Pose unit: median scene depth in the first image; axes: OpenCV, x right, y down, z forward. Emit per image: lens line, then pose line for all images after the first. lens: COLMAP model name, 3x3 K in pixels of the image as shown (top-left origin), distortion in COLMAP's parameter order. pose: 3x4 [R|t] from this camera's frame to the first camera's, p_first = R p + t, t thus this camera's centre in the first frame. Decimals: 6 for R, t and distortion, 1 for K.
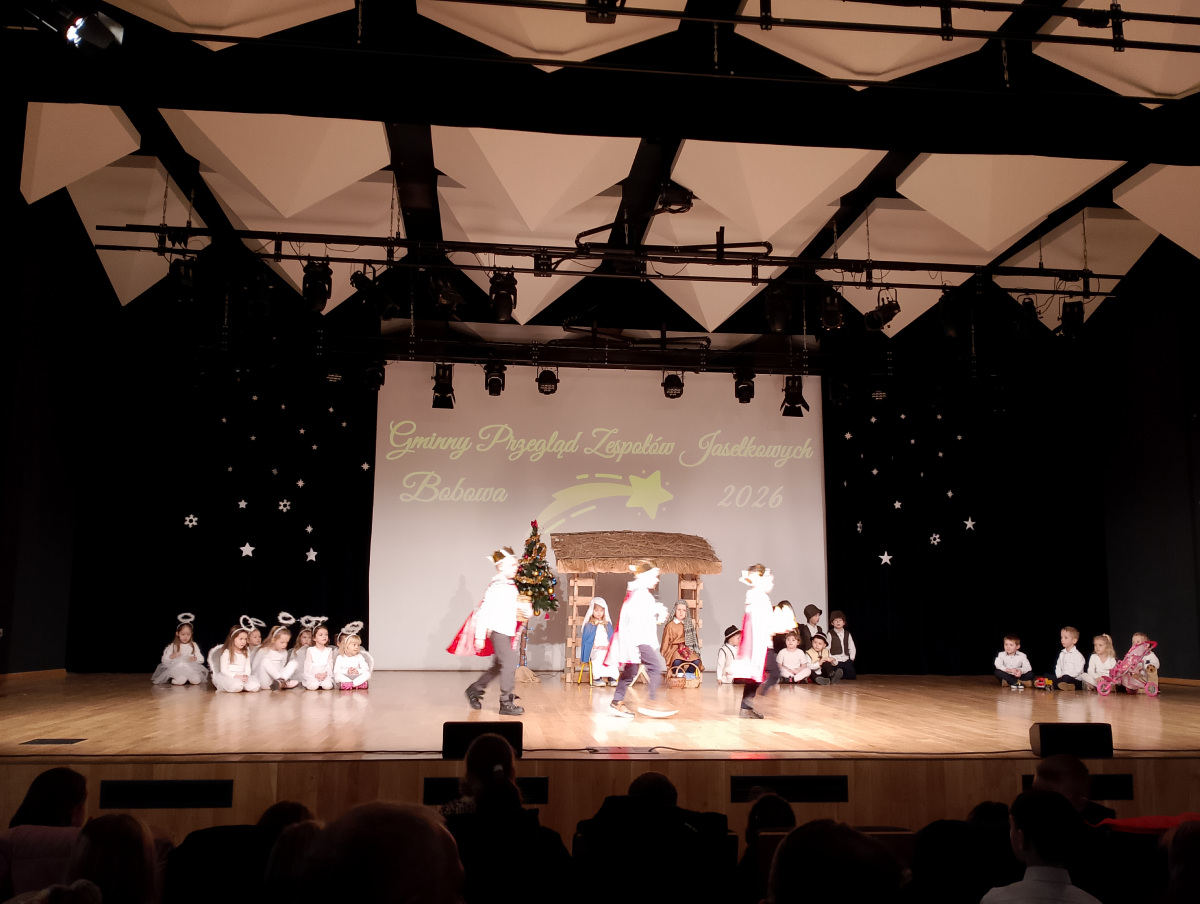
lens RADIAL K [[1150.8, 0, 613.6], [0, 1150.8, 456.5], [0, 0, 1]] dist [0.081818, 0.000000]
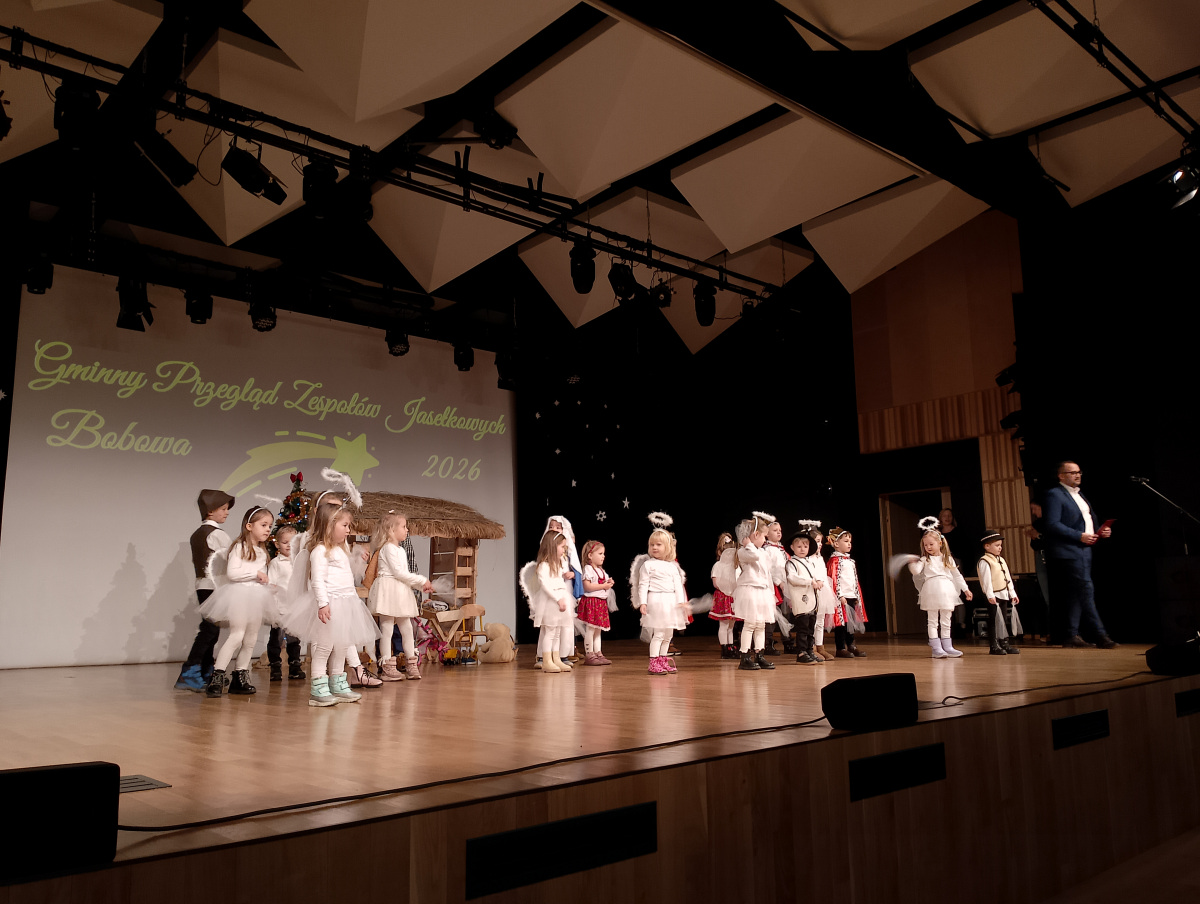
lens RADIAL K [[972.5, 0, 616.3], [0, 972.5, 454.4], [0, 0, 1]] dist [0.096547, -0.198873]
pose [[0.804548, 0.066482, 0.590155, -0.263307], [-0.050450, 0.997773, -0.043623, 0.053734], [-0.591742, 0.005324, 0.806110, 0.256361]]
